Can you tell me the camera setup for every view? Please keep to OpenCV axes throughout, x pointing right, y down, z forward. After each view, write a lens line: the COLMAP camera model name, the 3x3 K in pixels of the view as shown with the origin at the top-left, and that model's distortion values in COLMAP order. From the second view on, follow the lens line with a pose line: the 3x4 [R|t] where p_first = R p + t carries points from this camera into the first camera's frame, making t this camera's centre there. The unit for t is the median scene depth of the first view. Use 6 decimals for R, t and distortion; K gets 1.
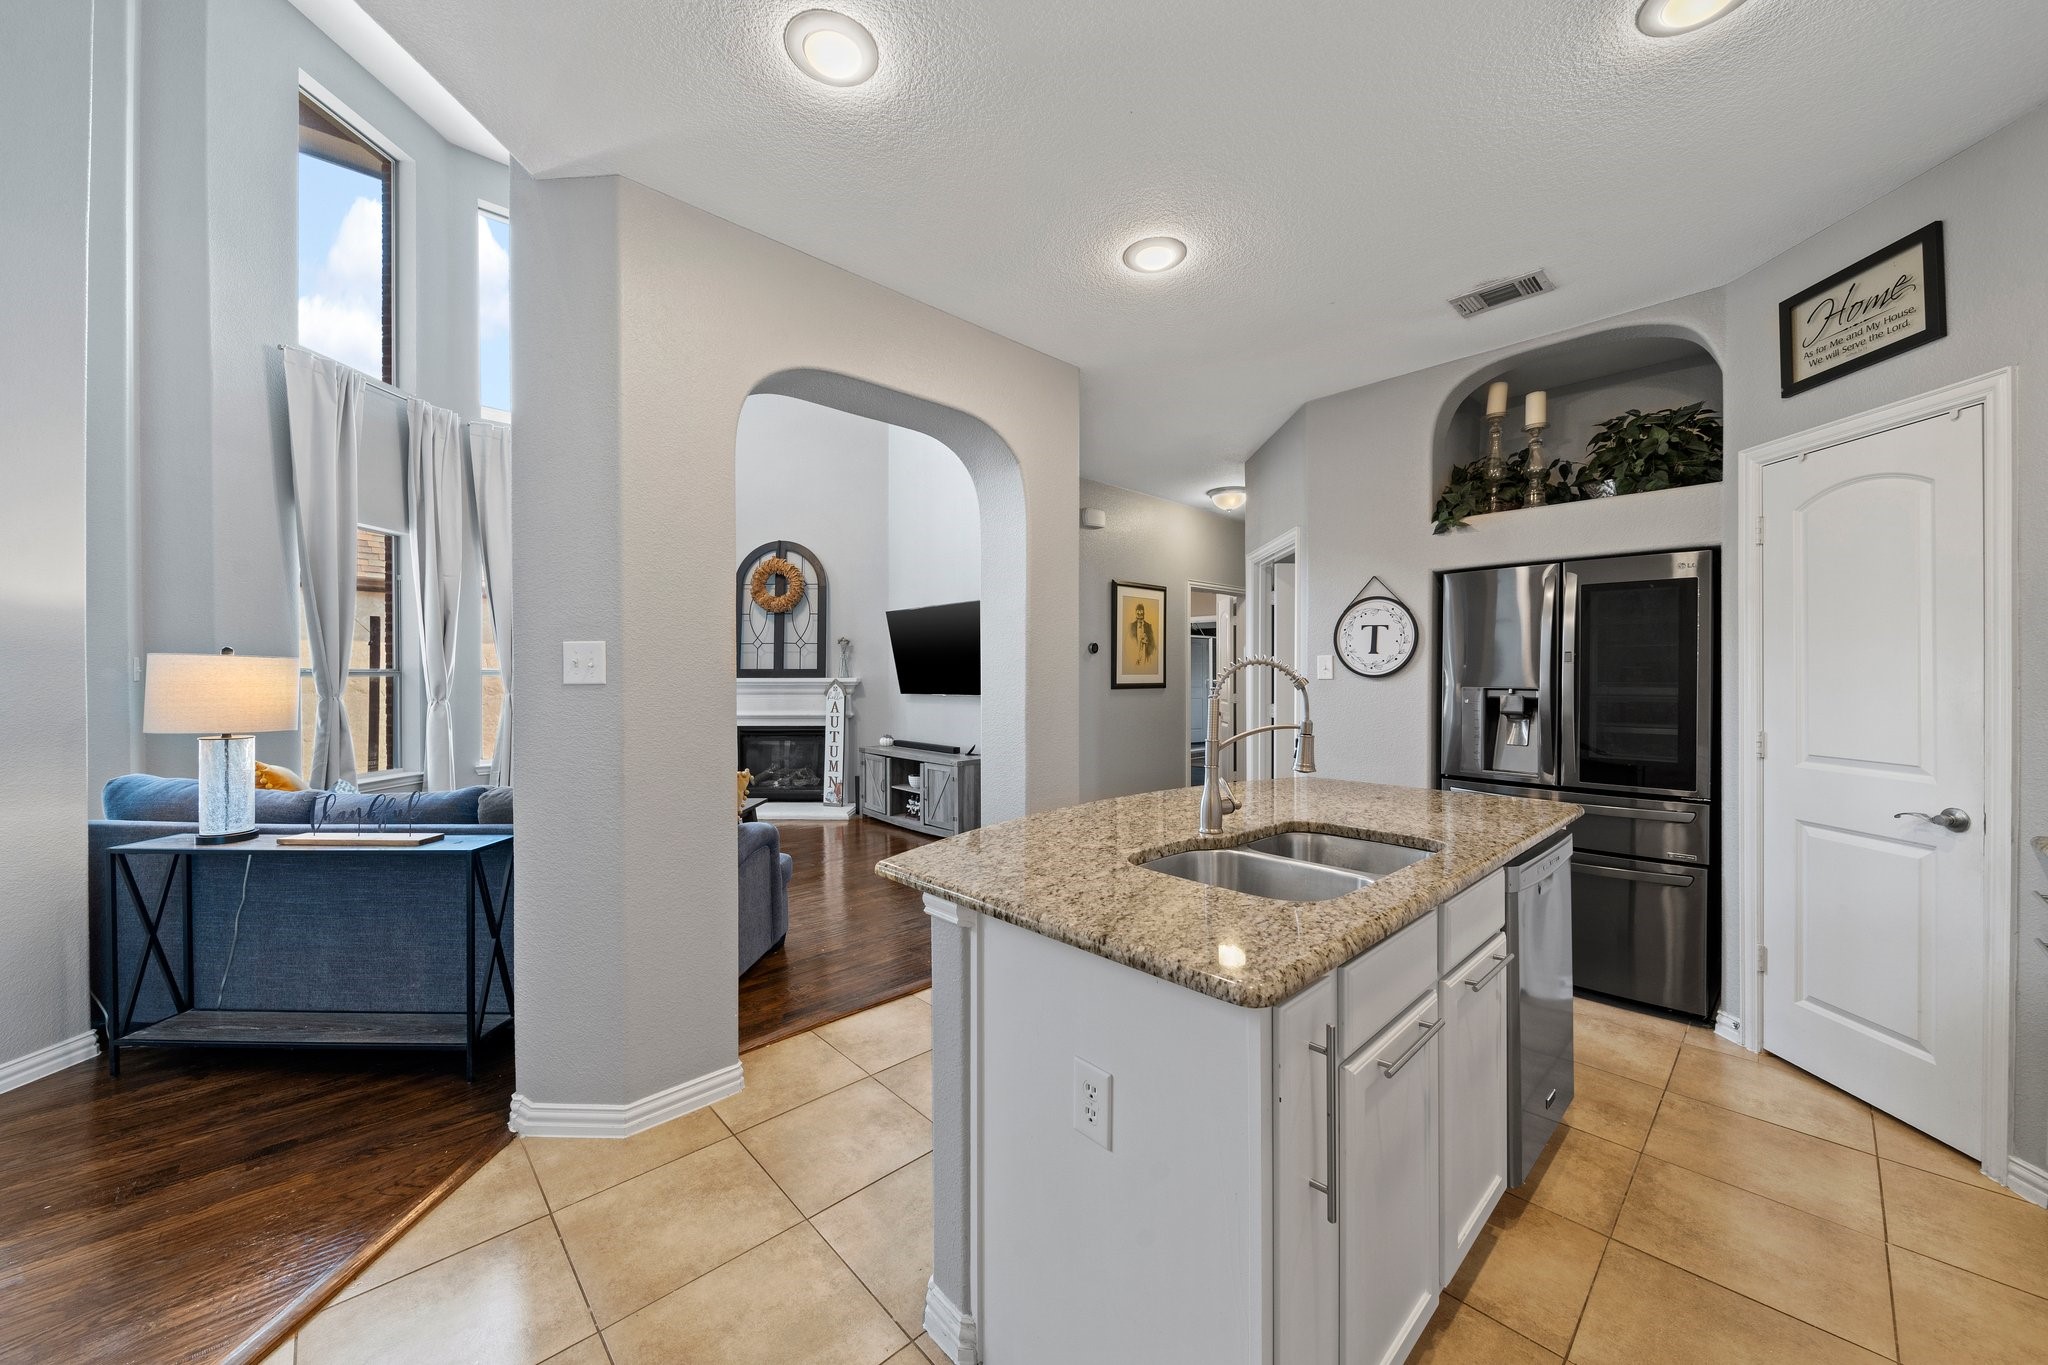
lens RADIAL K [[733.6, 0, 1026.1], [0, 733.6, 672.3], [0, 0, 1]] dist [-0.000556, -0.002715]
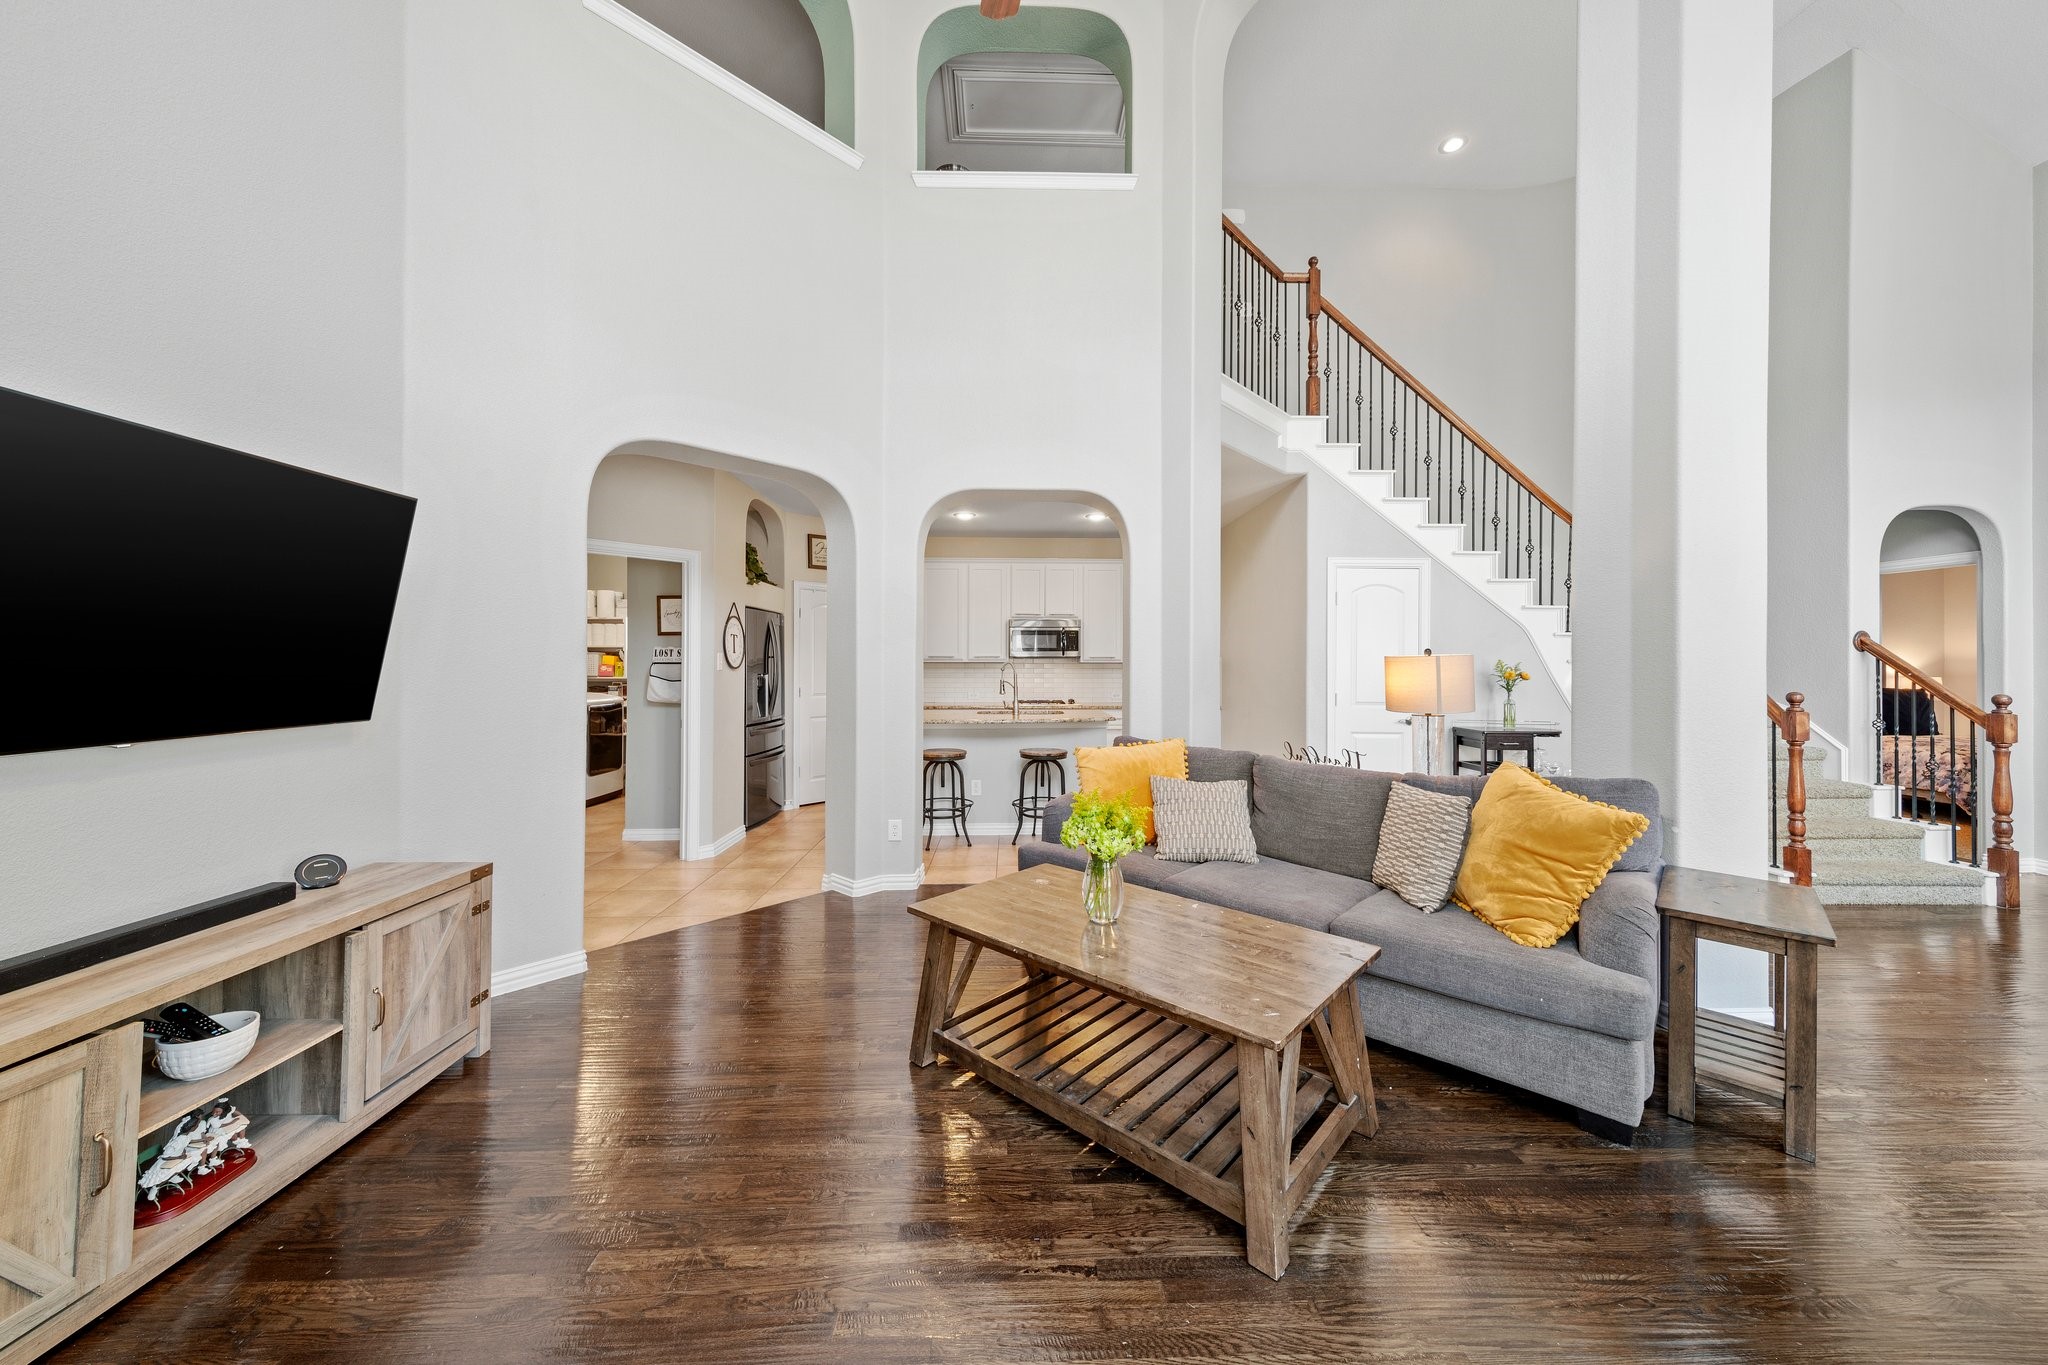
lens RADIAL K [[719.7, 0, 1032.7], [0, 719.7, 667.7], [0, 0, 1]] dist [0.017816, -0.000365]
pose [[-0.743565, -0.000531, 0.668663, -0.622736], [0.001945, 0.999994, 0.002956, -0.000154], [-0.668661, 0.003498, -0.743559, 1.069808]]
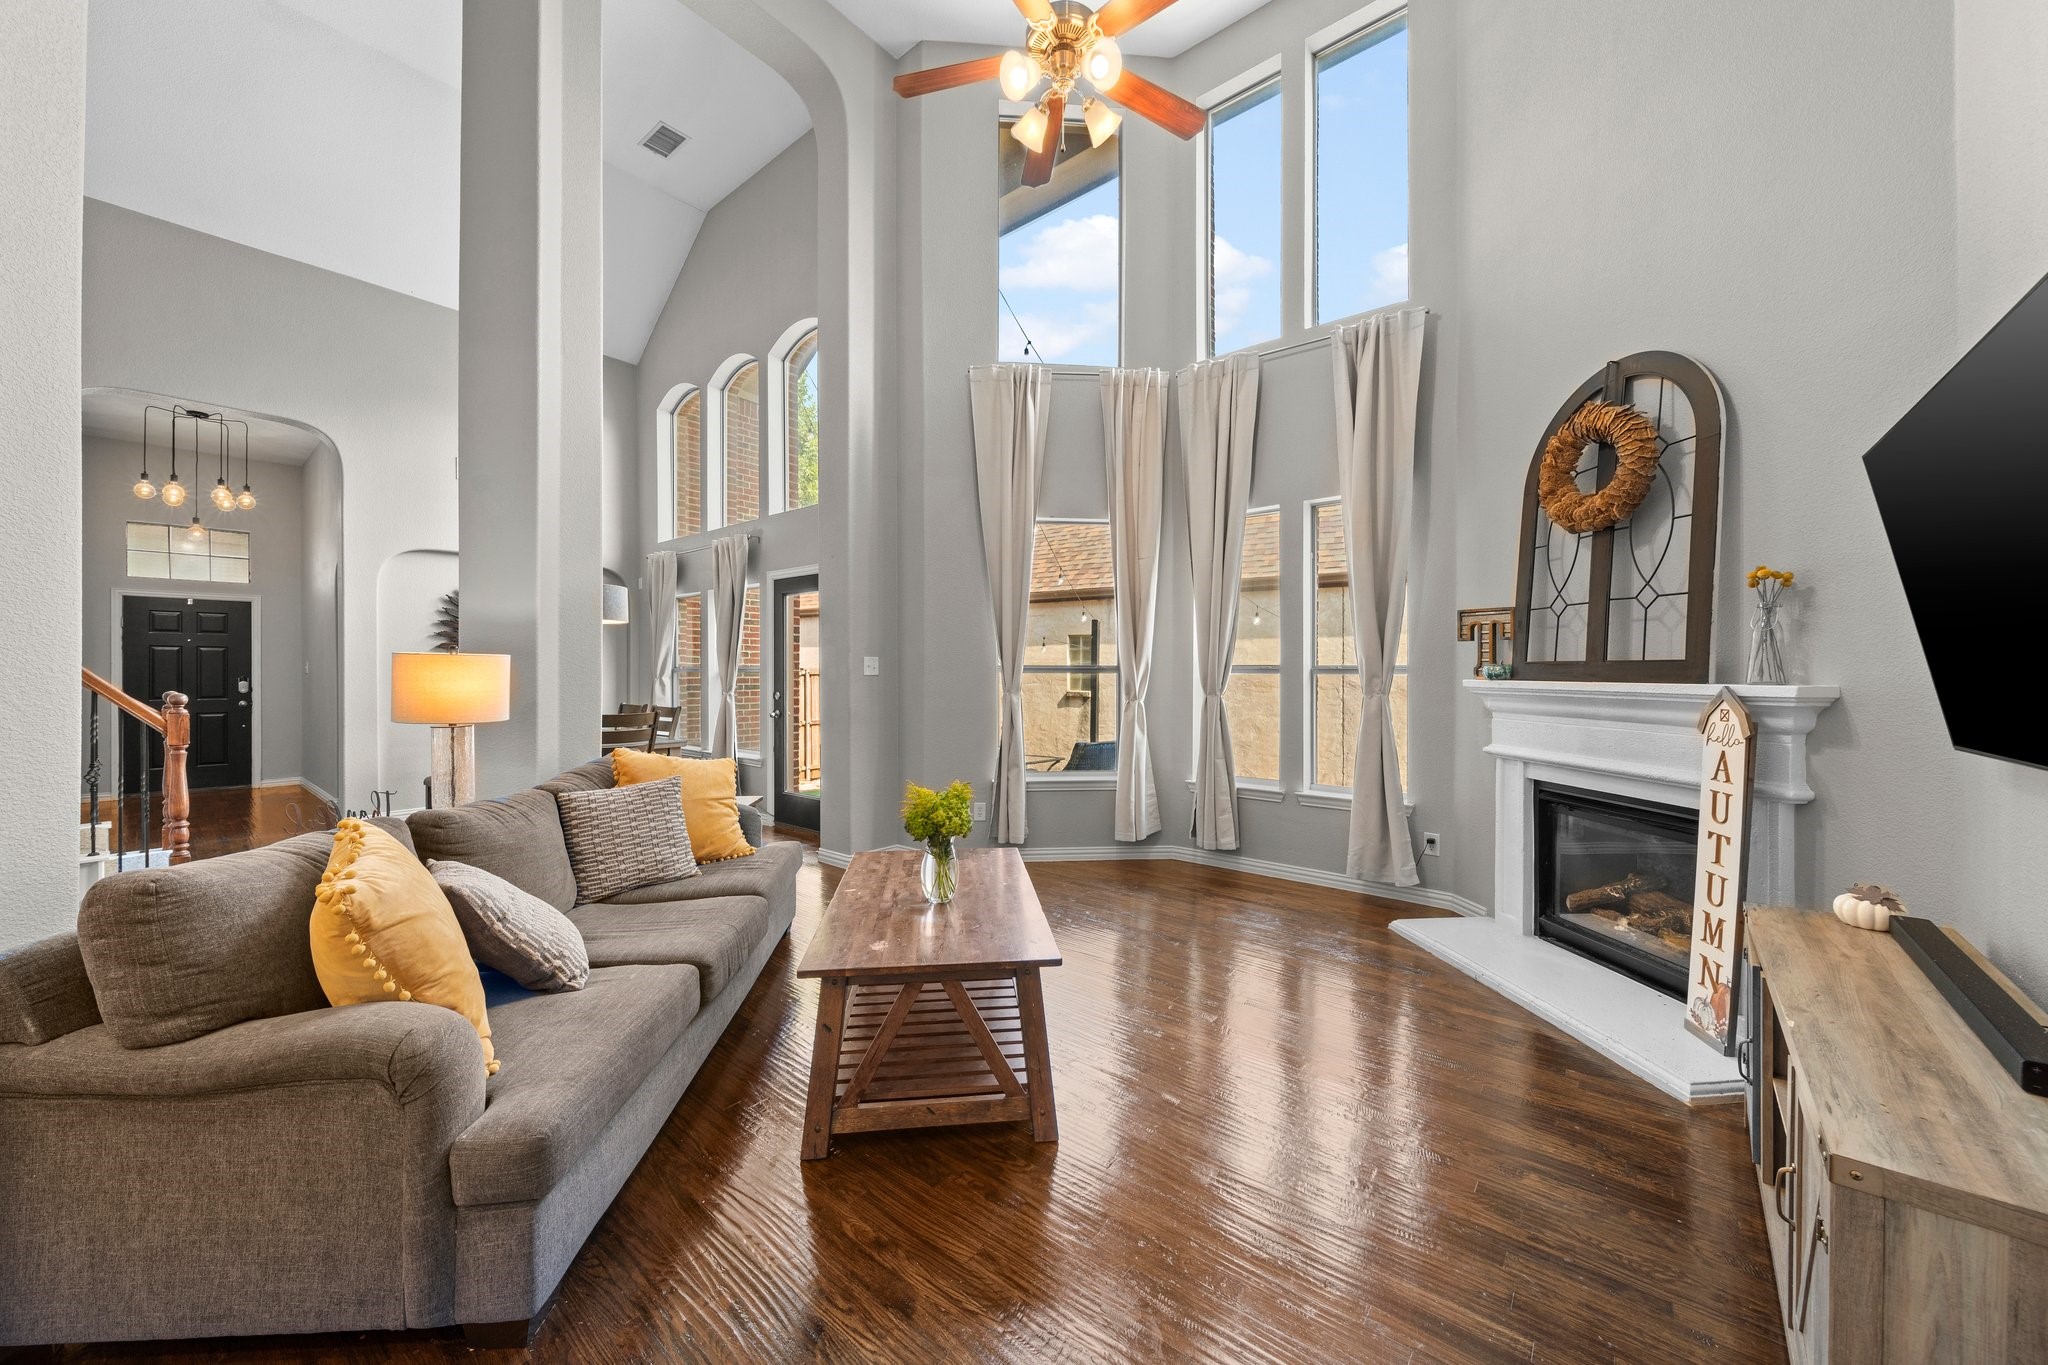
lens RADIAL K [[733.6, 0, 1026.1], [0, 733.6, 672.3], [0, 0, 1]] dist [-0.000556, -0.002715]
pose [[0.121085, 0.003440, -0.992636, 0.060628], [-0.000756, 0.999994, 0.003373, 0.001236], [0.992642, 0.000342, 0.121086, 0.751931]]
